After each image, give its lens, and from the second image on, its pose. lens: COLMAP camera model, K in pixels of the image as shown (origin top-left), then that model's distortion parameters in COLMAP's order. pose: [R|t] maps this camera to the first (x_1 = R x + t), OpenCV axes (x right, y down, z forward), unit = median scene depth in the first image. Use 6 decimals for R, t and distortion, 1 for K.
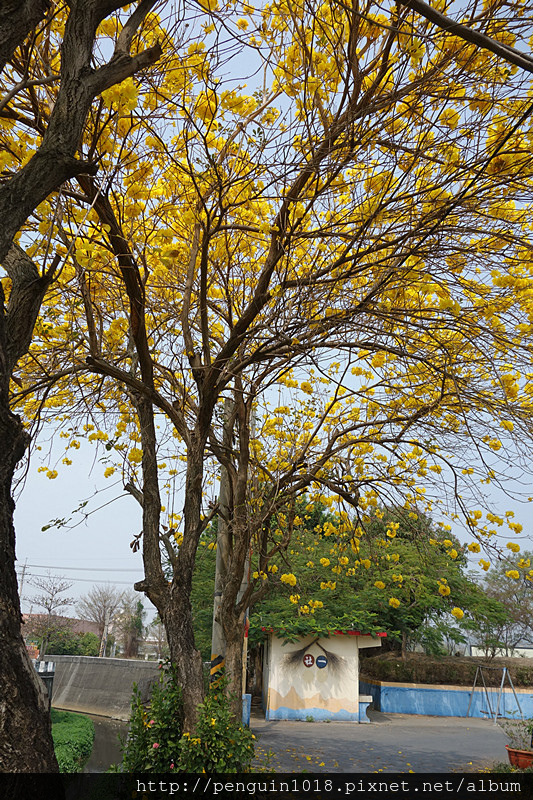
lens RADIAL K [[619.5, 0, 281.2], [0, 619.5, 401.5], [0, 0, 1]] dist [0.005862, -0.003397]
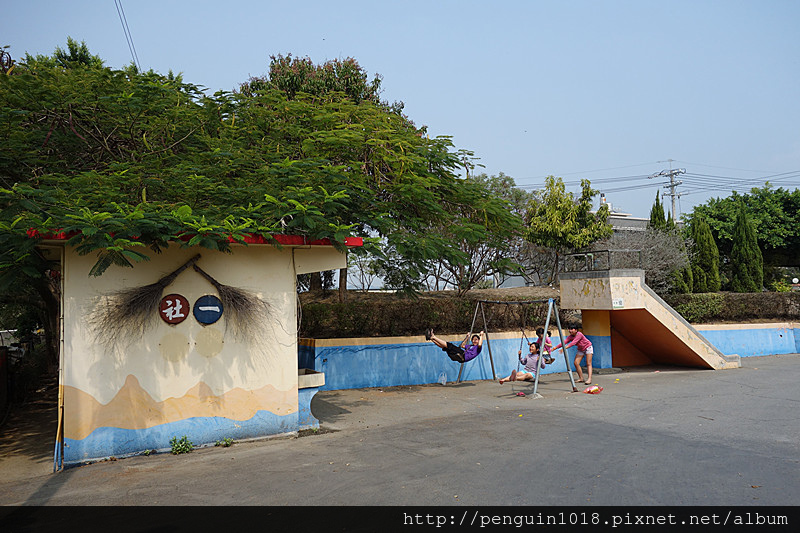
lens RADIAL K [[659.5, 0, 400.0], [0, 659.5, 266.5], [0, 0, 1]] dist [0.011337, 0.002284]
pose [[0.922938, -0.037453, 0.383121, 0.017511], [-0.089318, 0.947260, 0.307769, 0.250931], [-0.374442, -0.318271, 0.870917, 0.591662]]
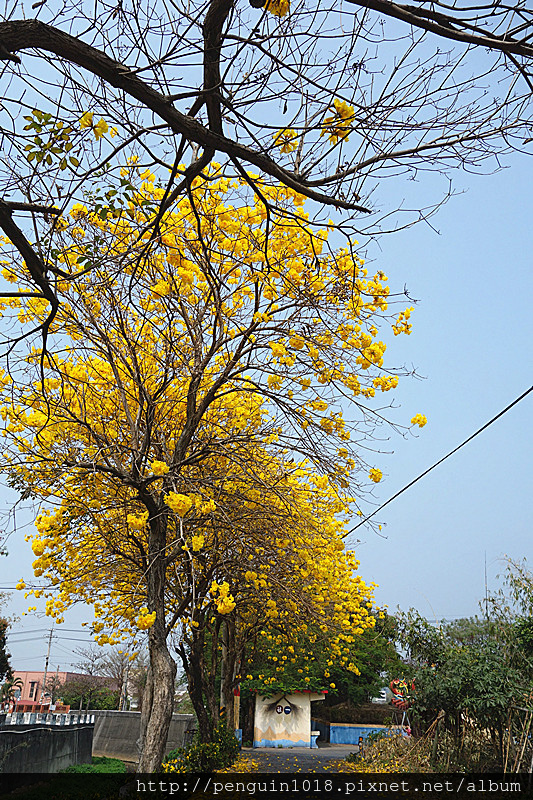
lens RADIAL K [[619.5, 0, 281.2], [0, 619.5, 401.5], [0, 0, 1]] dist [0.005862, -0.003397]
pose [[0.999793, -0.020282, -0.001433, 0.067088], [0.020137, 0.997478, -0.068055, -0.270809], [0.002810, 0.068012, 0.997681, -0.662609]]
